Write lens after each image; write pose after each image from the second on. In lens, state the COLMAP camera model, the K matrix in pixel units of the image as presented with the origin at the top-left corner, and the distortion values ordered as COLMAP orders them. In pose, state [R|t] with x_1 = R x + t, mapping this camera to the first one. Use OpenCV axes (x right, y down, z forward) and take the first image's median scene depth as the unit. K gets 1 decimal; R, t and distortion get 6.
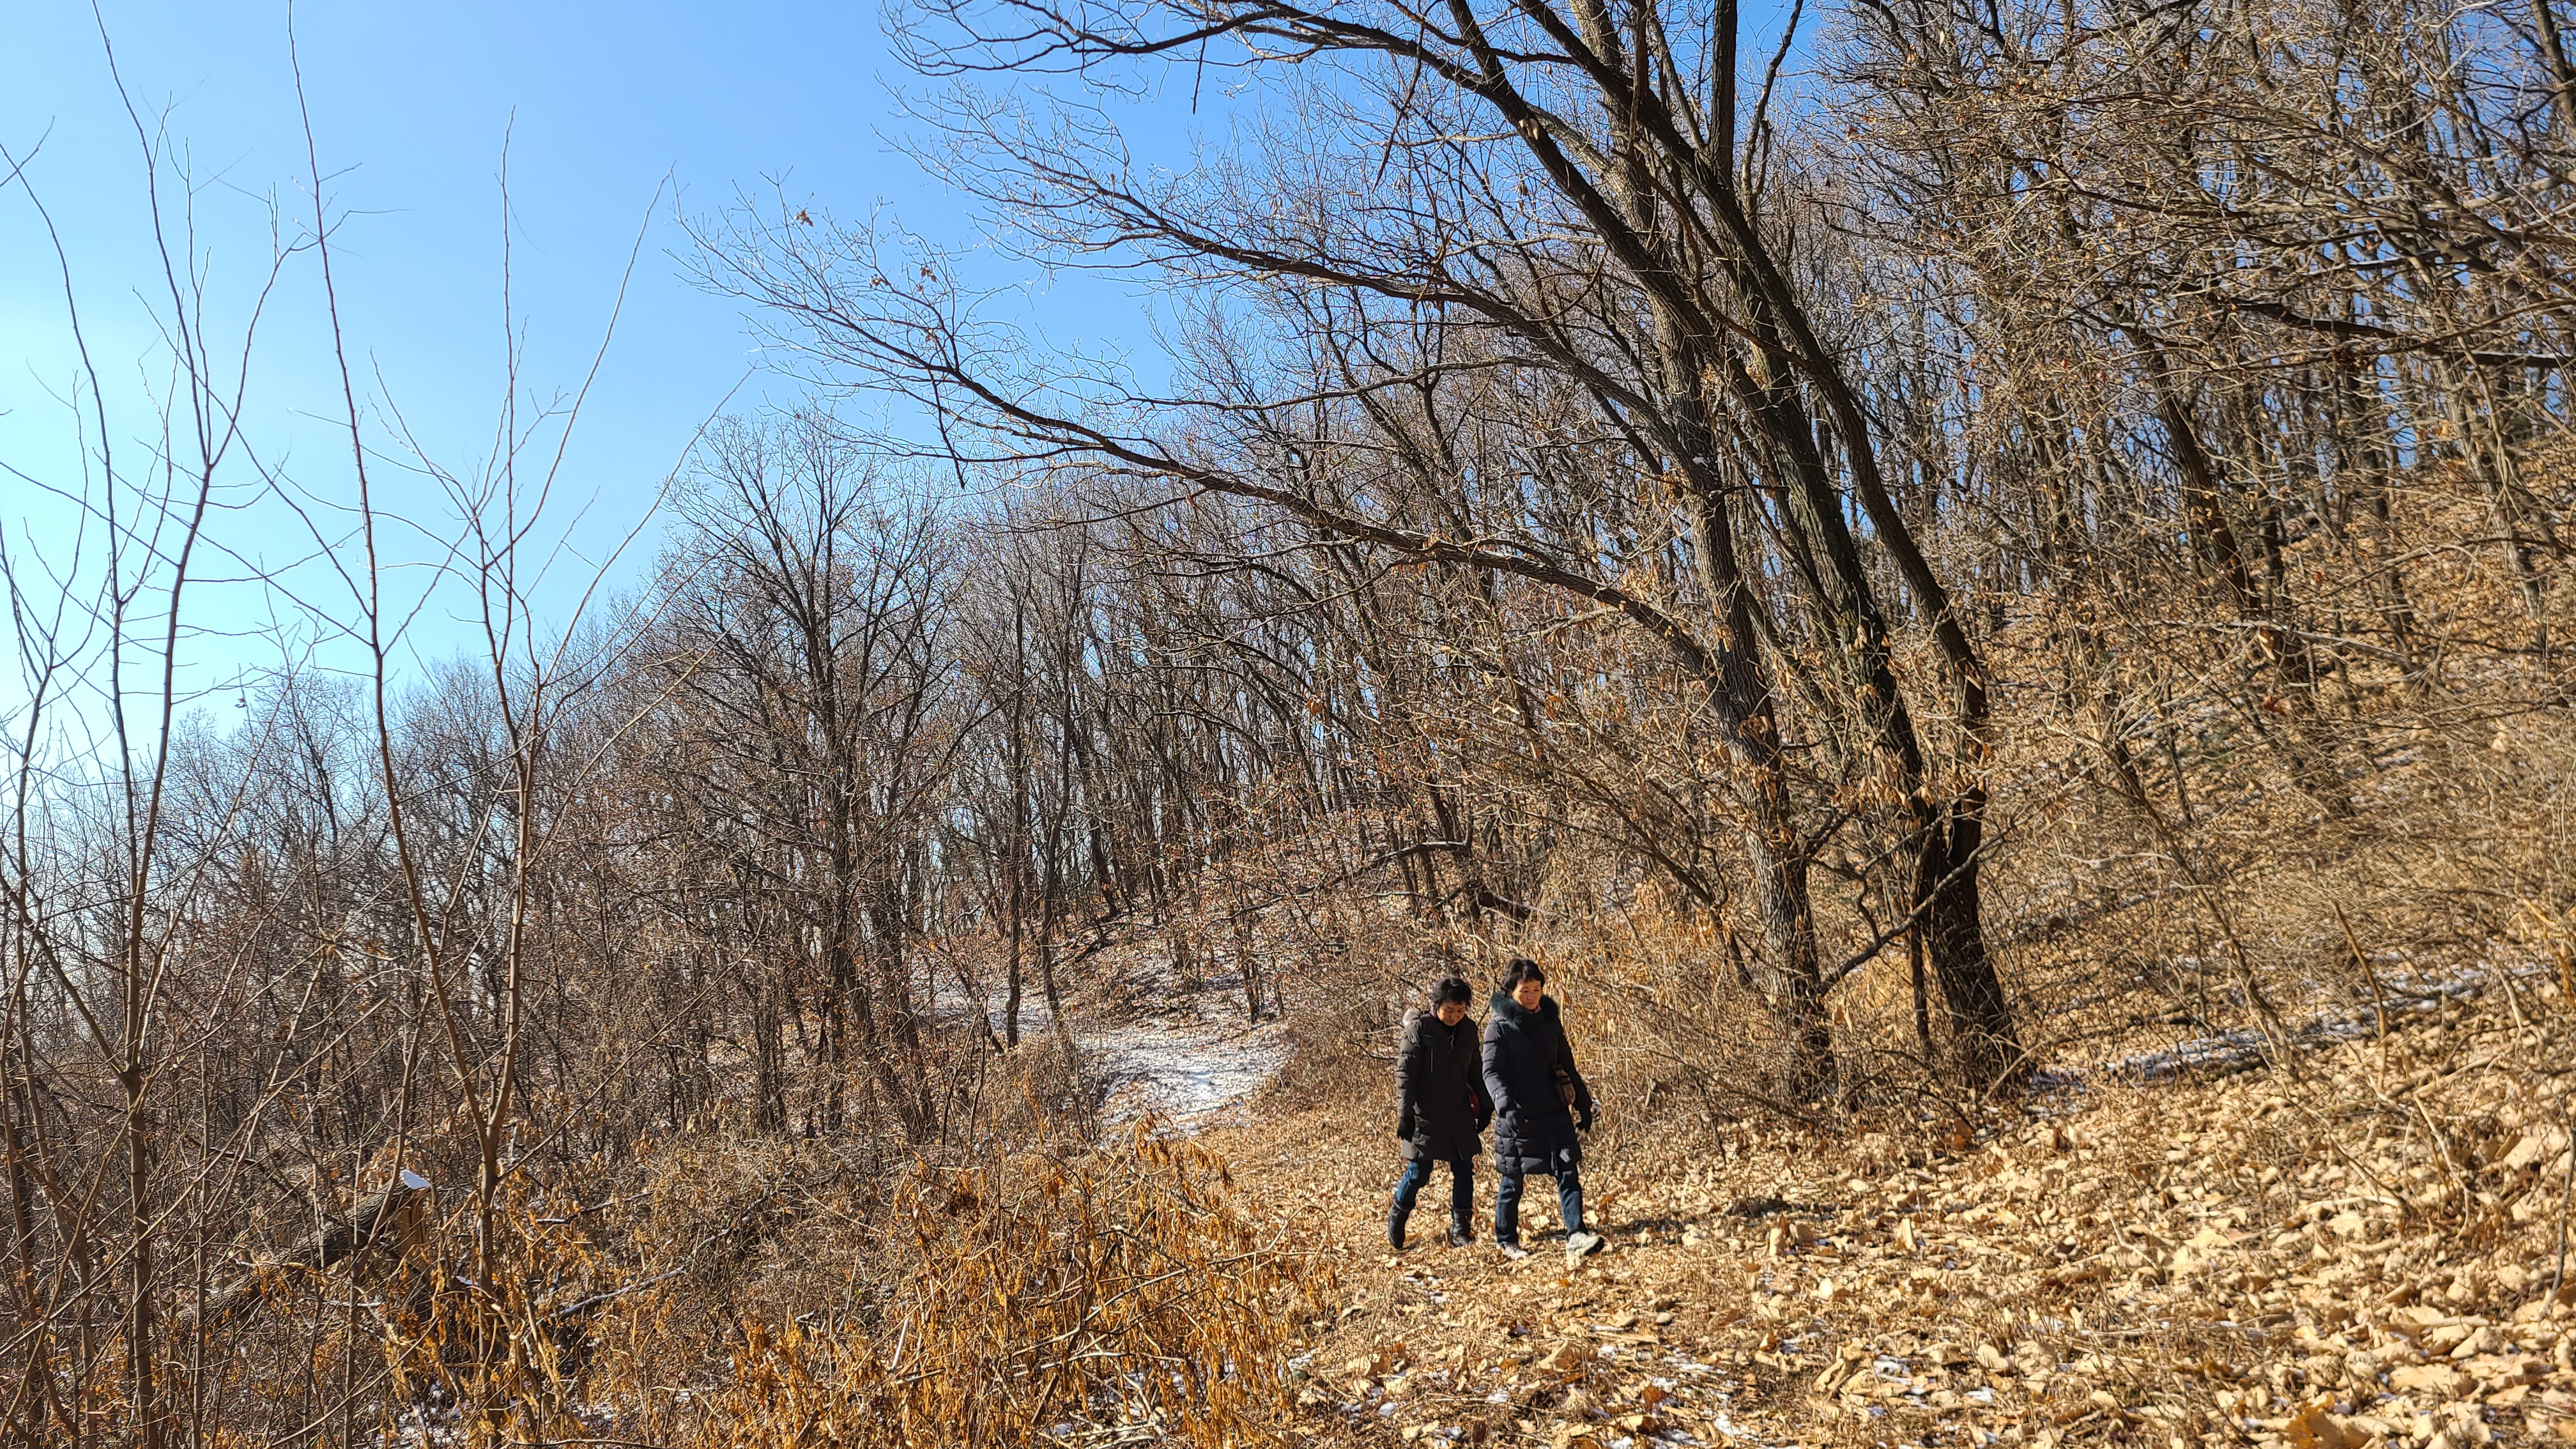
lens RADIAL K [[1968.7, 0, 1268.8], [0, 1968.7, 707.1], [0, 0, 1]] dist [0.037938, -0.002243]
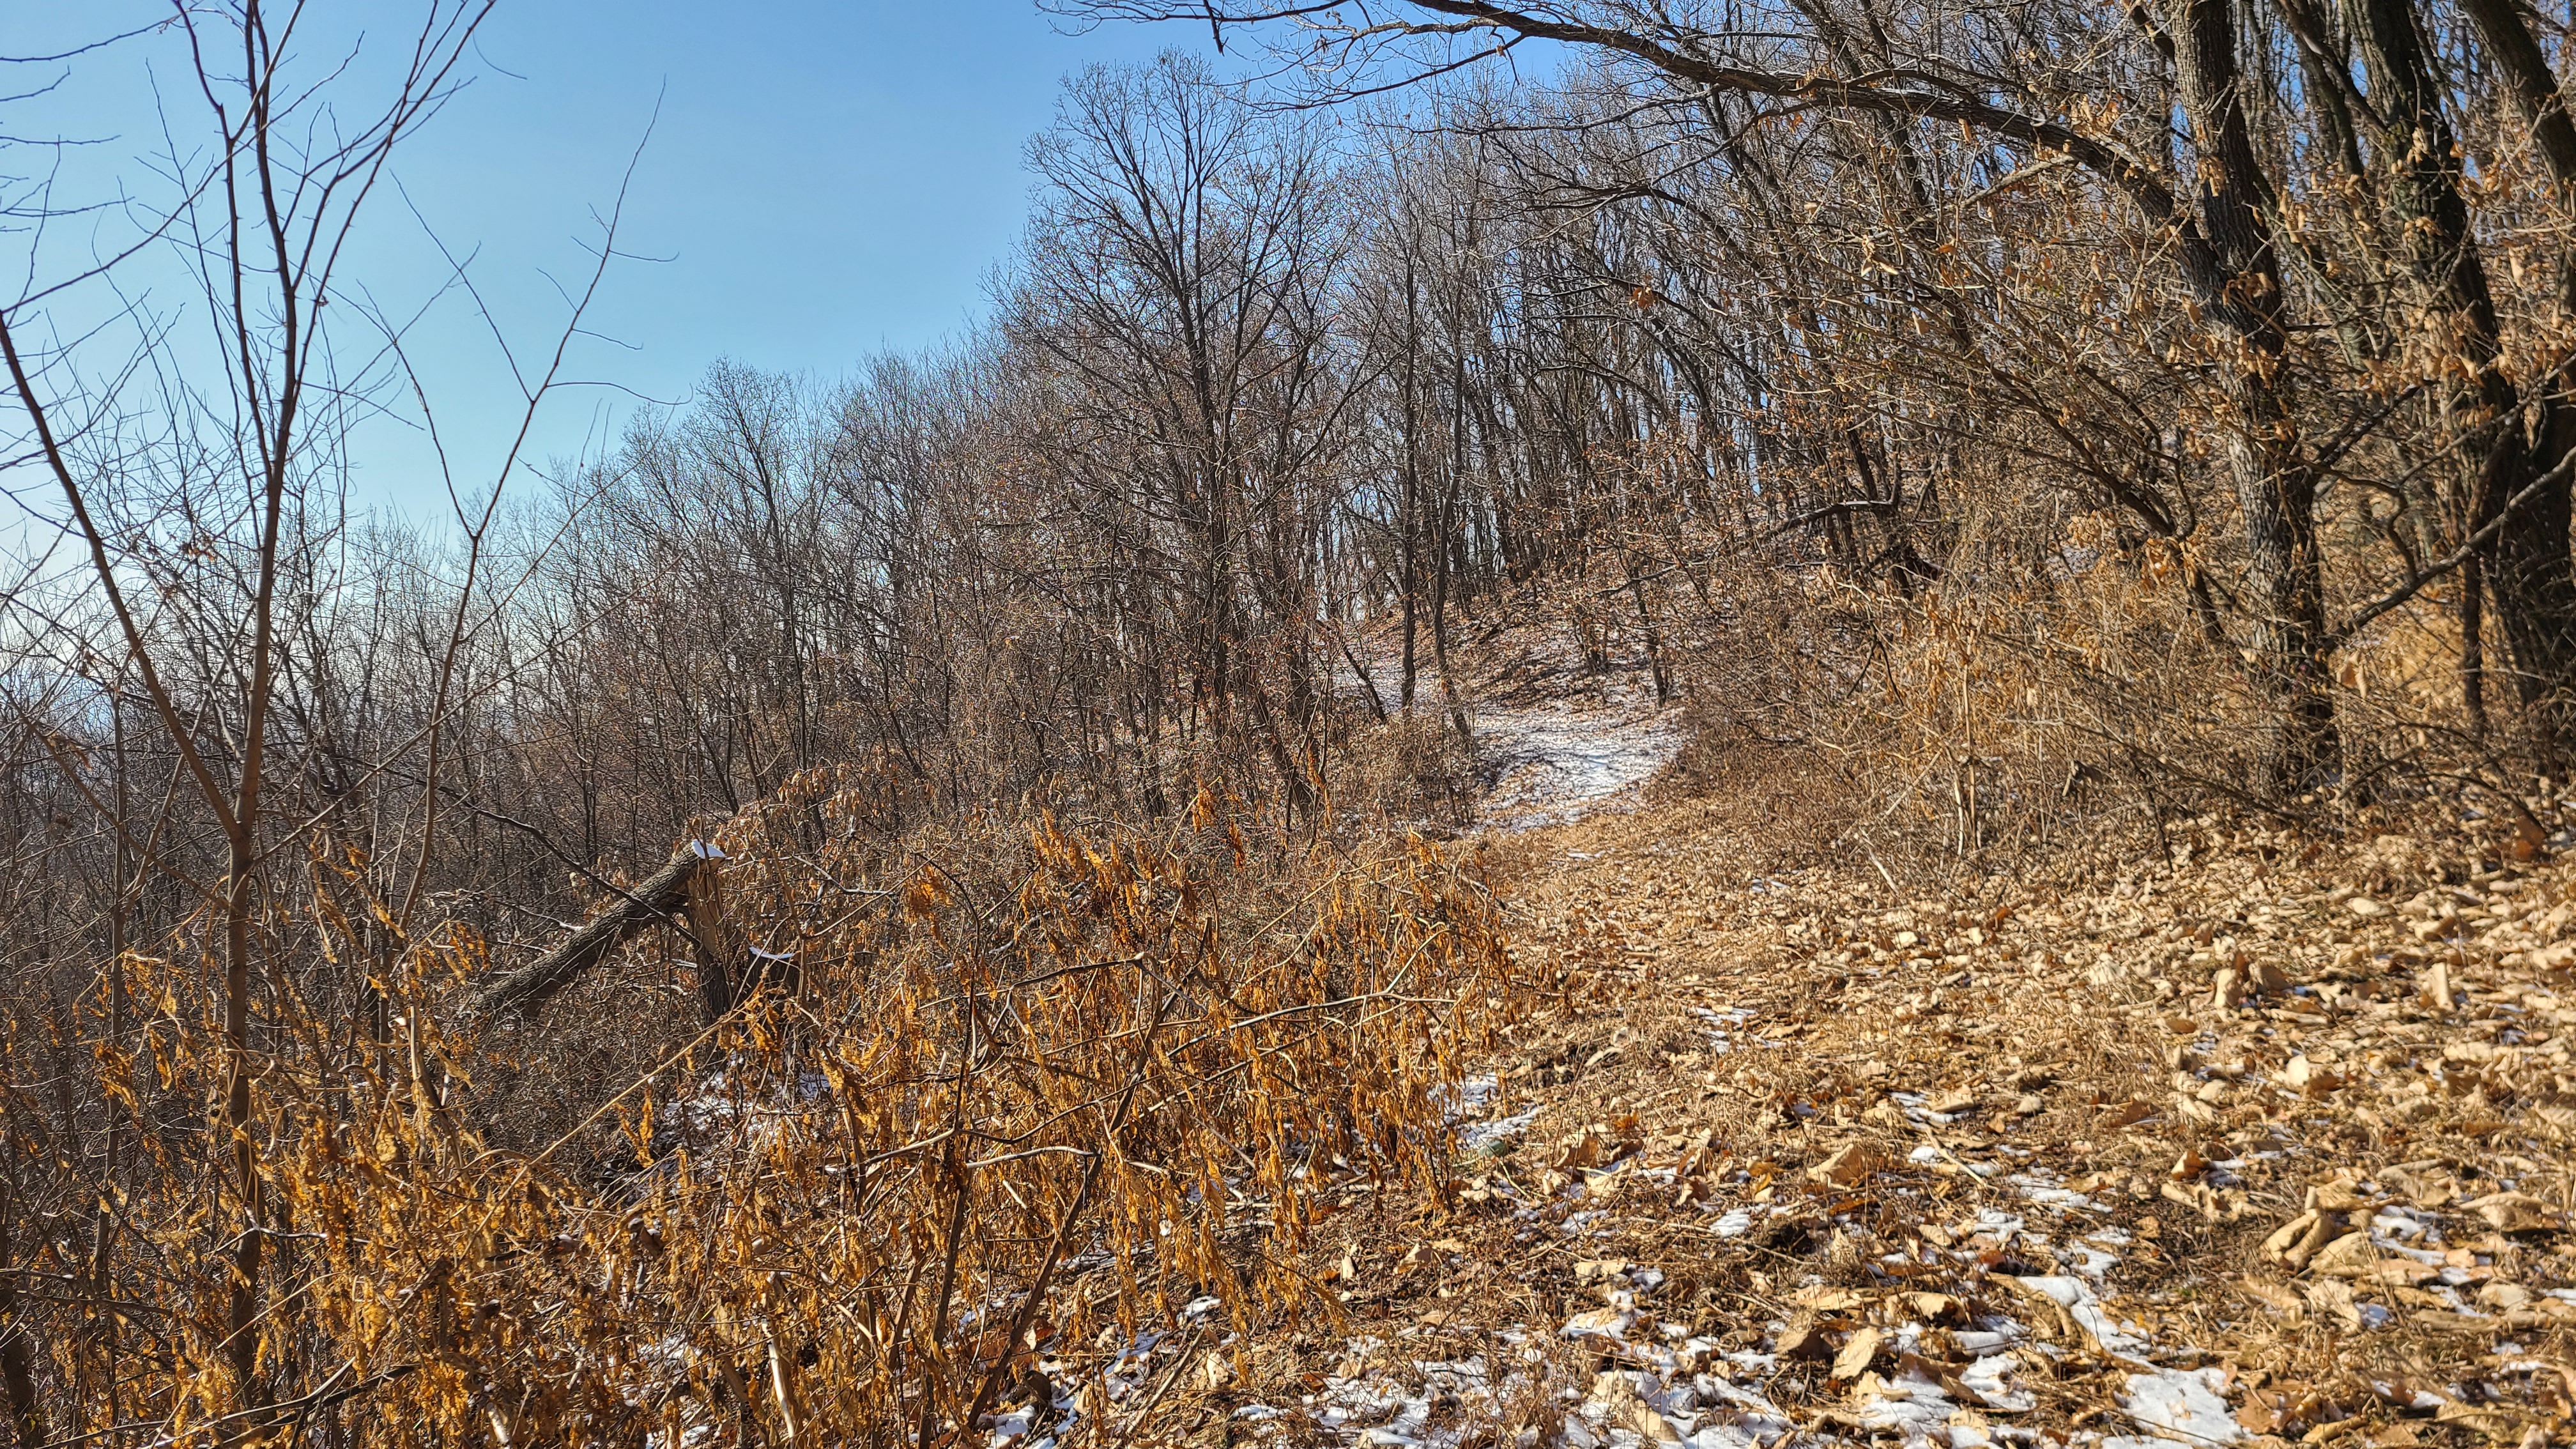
lens RADIAL K [[1897.0, 0, 1288.0], [0, 1897.0, 724.5], [0, 0, 1]] dist [0.012542, 0.000385]
pose [[0.973258, 0.007309, -0.229599, 0.064432], [0.030414, 0.986595, 0.160329, 0.045484], [0.227693, -0.163025, 0.959989, 0.218389]]
